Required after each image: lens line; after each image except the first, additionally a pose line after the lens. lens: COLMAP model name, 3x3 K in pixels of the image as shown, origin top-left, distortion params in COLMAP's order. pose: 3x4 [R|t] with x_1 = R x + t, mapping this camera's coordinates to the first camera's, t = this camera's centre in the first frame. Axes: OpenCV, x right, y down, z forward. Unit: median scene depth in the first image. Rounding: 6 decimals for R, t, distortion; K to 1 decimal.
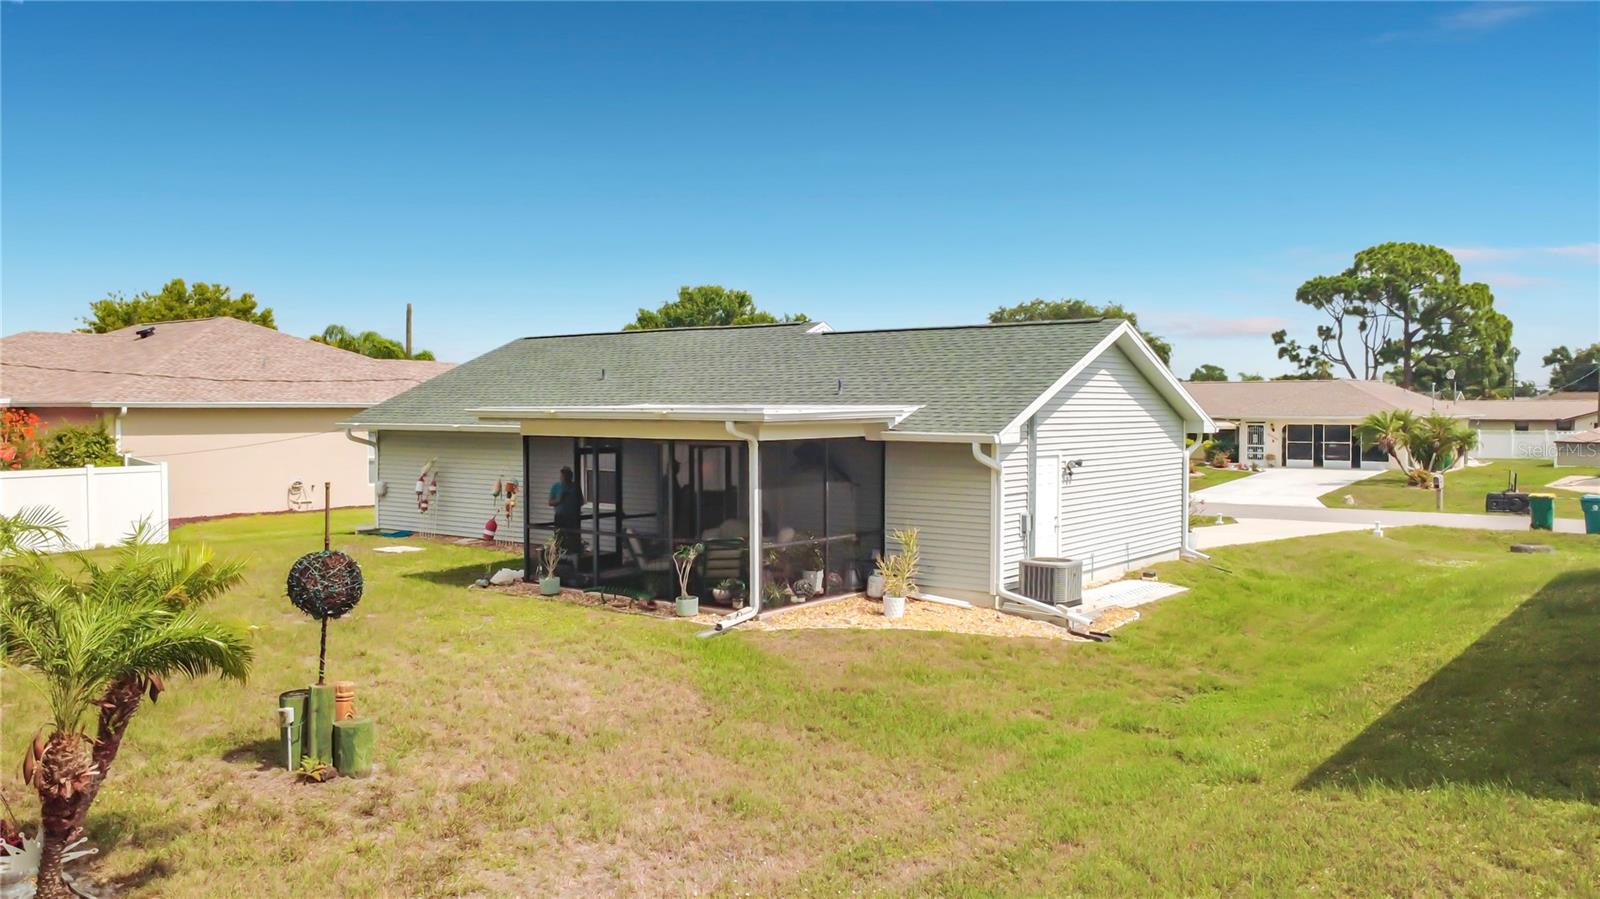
lens RADIAL K [[1178.8, 0, 796.6], [0, 1178.8, 442.9], [0, 0, 1]] dist [-0.000374, 0.000729]
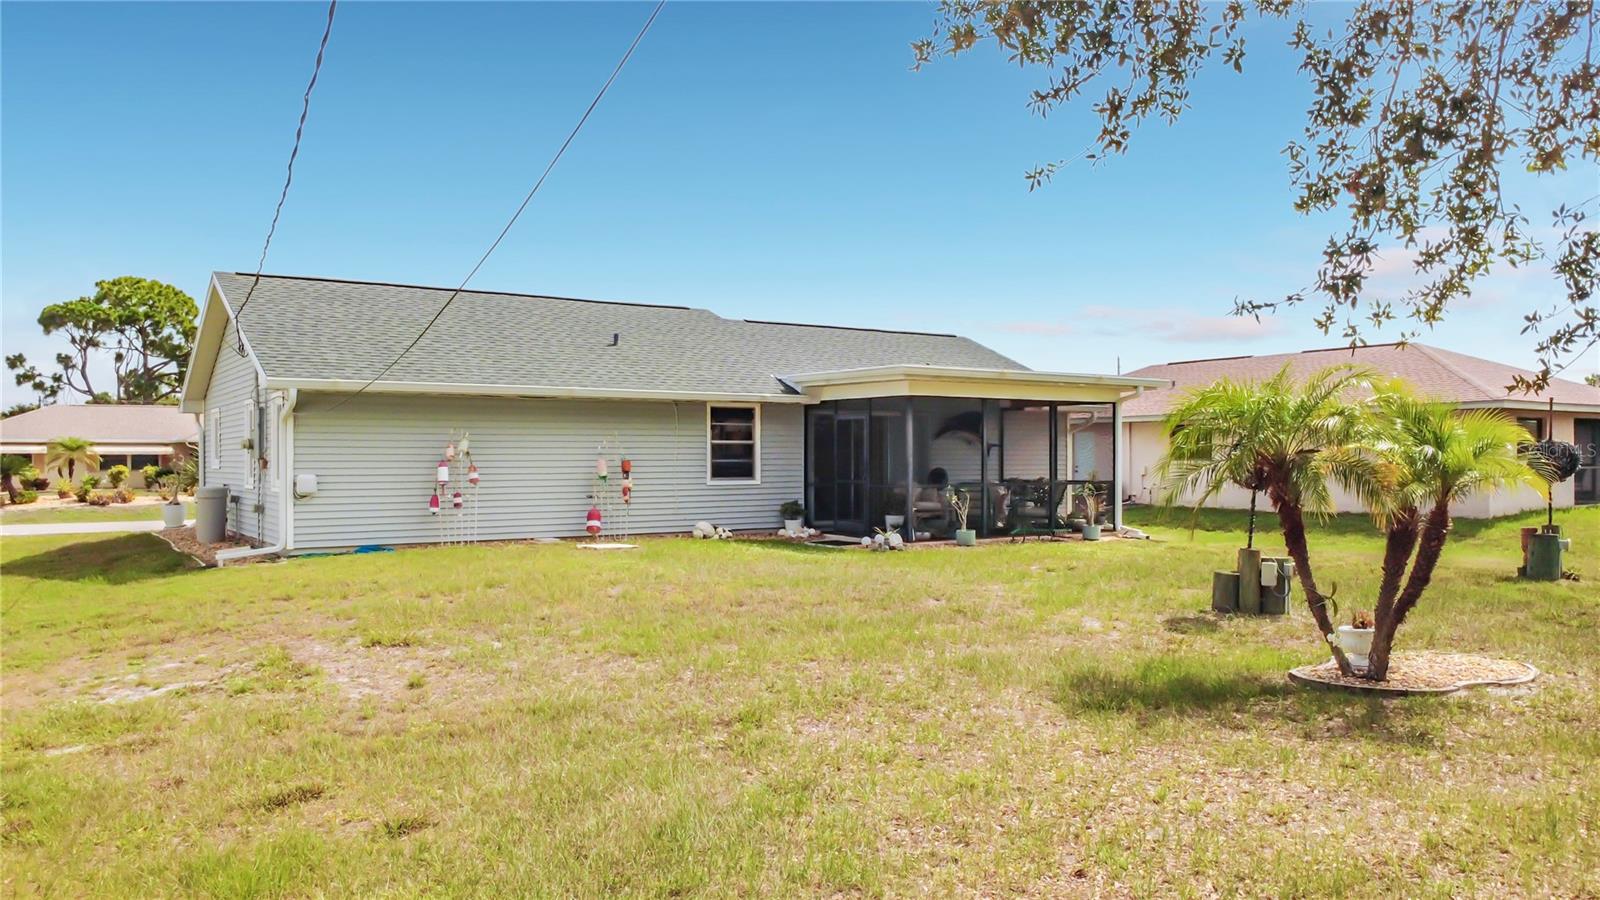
lens RADIAL K [[1140.3, 0, 765.5], [0, 1140.3, 489.1], [0, 0, 1]] dist [0.000193, -0.000297]
pose [[0.356957, -0.026667, 0.933740, -0.945163], [0.027533, 0.999458, 0.018018, 0.041286], [-0.933715, 0.019277, 0.357498, 0.617522]]
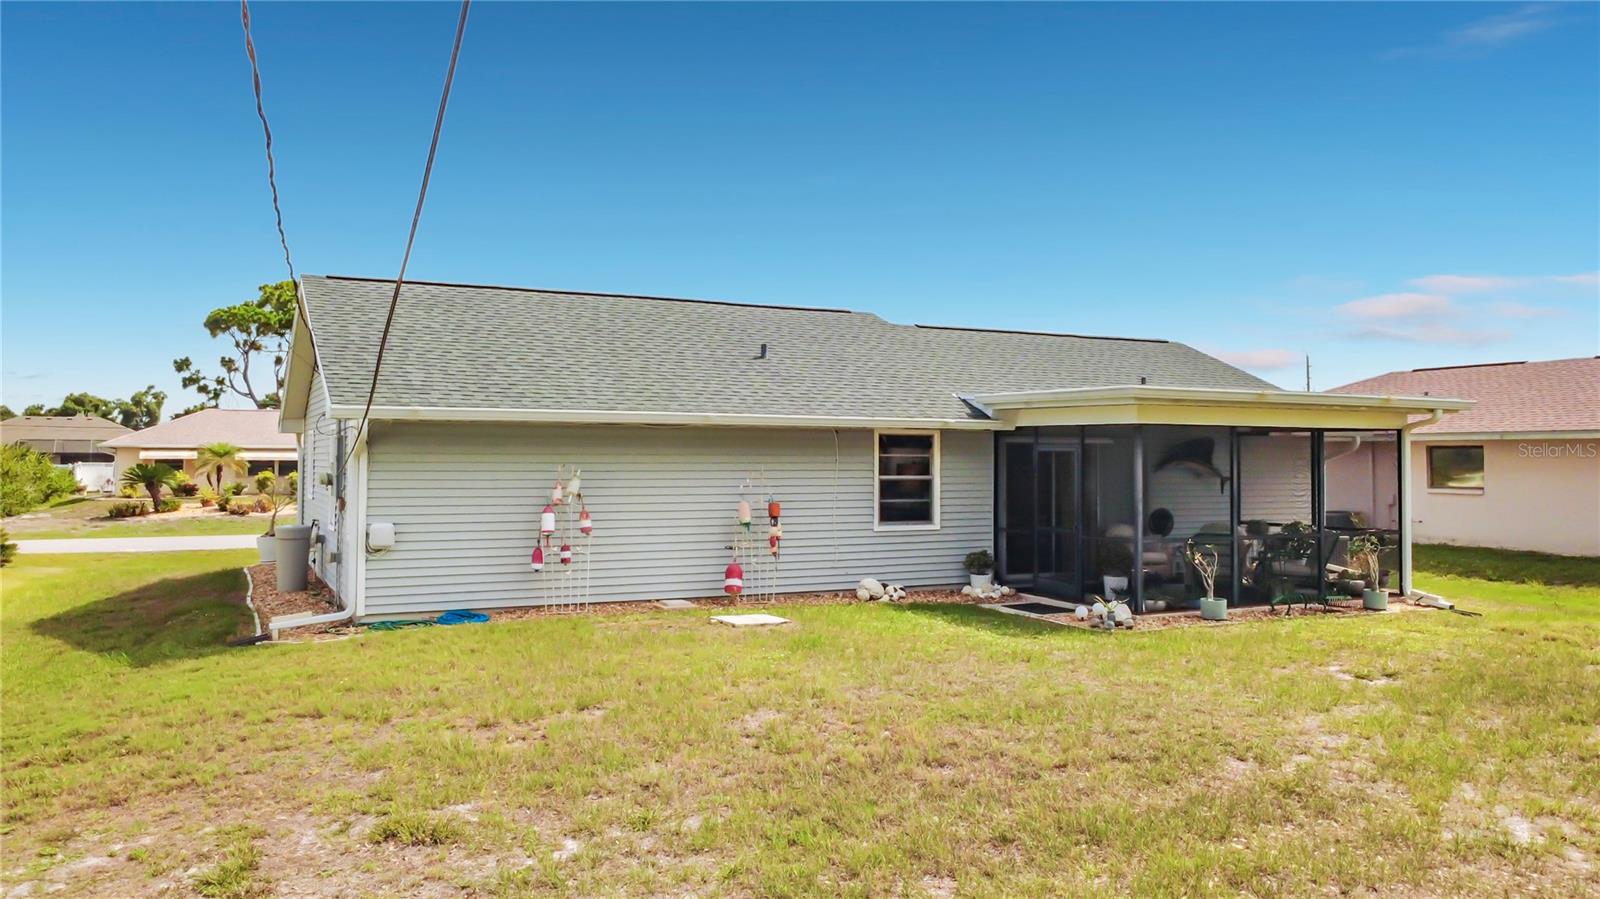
lens RADIAL K [[1178.8, 0, 796.6], [0, 1178.8, 442.9], [0, 0, 1]] dist [-0.000374, 0.000729]
pose [[0.452576, 0.013879, 0.891618, -0.821248], [0.021747, 0.999410, -0.026596, 0.017503], [-0.891460, 0.031427, 0.452007, 0.681077]]
